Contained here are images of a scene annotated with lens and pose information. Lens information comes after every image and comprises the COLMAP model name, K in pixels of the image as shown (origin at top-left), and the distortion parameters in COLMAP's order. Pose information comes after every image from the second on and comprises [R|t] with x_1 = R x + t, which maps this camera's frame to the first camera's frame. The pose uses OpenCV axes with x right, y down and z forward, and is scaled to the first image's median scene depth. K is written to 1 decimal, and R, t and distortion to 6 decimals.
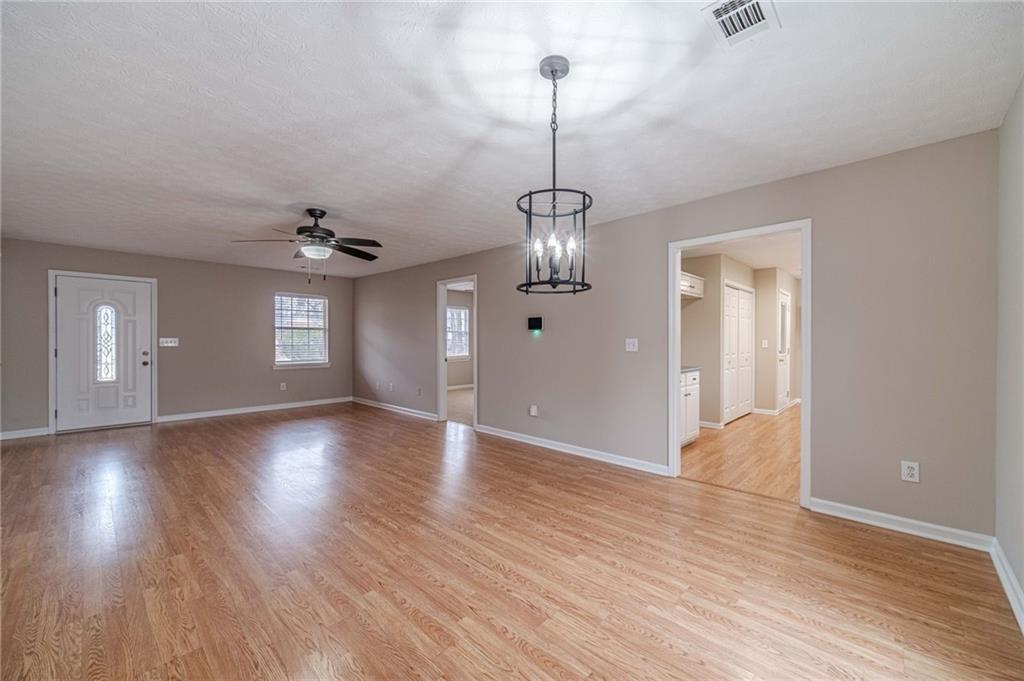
lens RADIAL K [[406.1, 0, 512.9], [0, 406.1, 340.8], [0, 0, 1]] dist [0.004461, 0.000285]
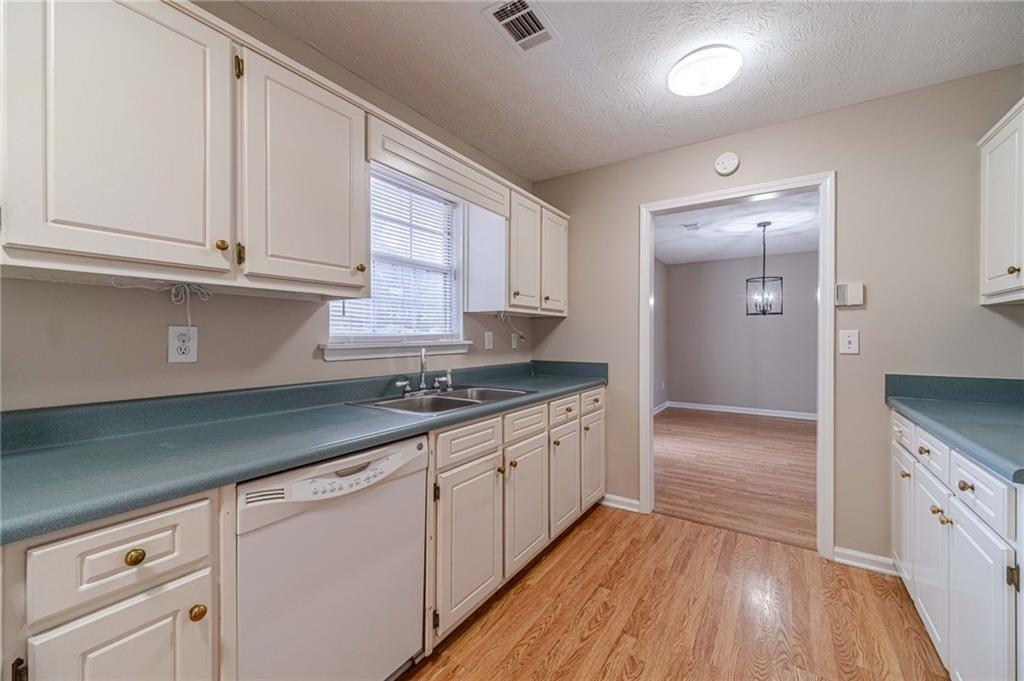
lens RADIAL K [[406.1, 0, 511.5], [0, 406.1, 340.7], [0, 0, 1]] dist [0.004461, 0.000285]
pose [[-0.985270, -0.000566, -0.171003, 1.375768], [-0.002714, 0.999920, 0.012327, 0.003237], [0.170983, 0.012609, -0.985193, 2.154927]]
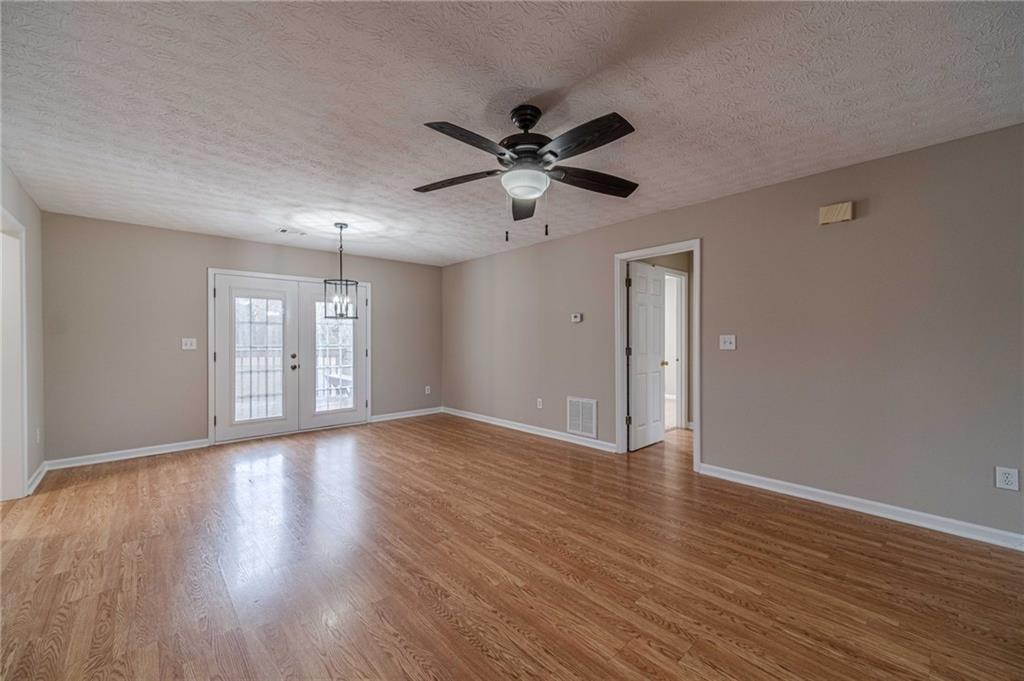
lens RADIAL K [[406.1, 0, 512.5], [0, 406.1, 341.2], [0, 0, 1]] dist [0.004461, 0.000285]
pose [[-0.997792, -0.000300, 0.066411, -0.717220], [0.000095, 0.999982, 0.005939, -0.004571], [-0.066412, 0.005932, -0.997775, 2.254477]]
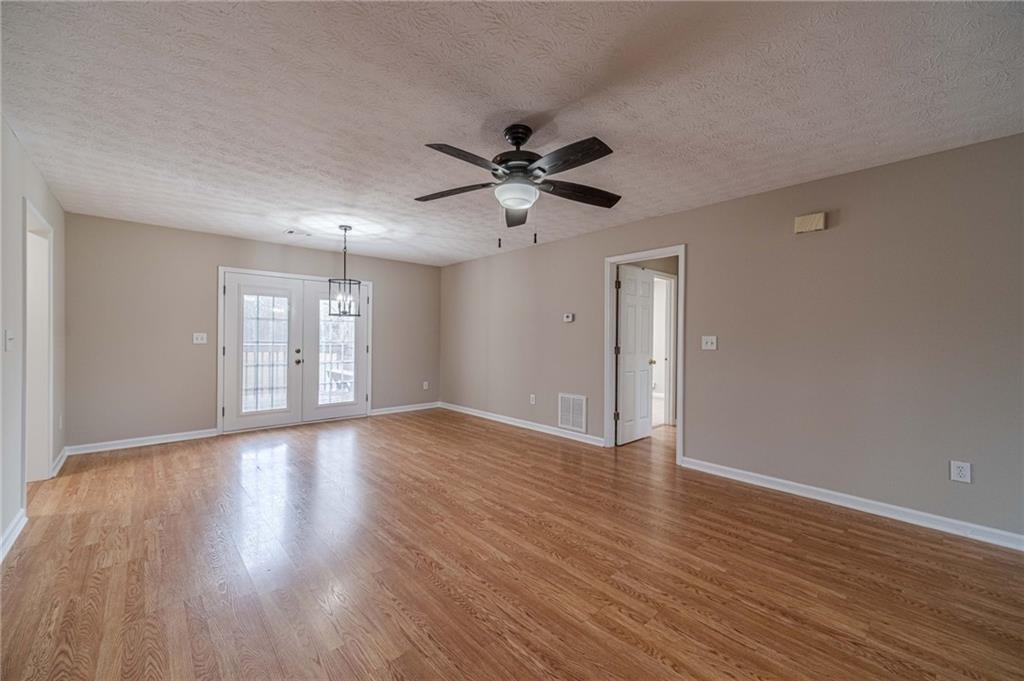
lens RADIAL K [[406.1, 0, 510.4], [0, 406.1, 339.2], [0, 0, 1]] dist [0.004461, 0.000285]
pose [[-0.997608, -0.012041, 0.068065, -0.740993], [-0.011710, 0.999918, 0.005263, -0.004441], [-0.068123, 0.004453, -0.997667, 2.336435]]
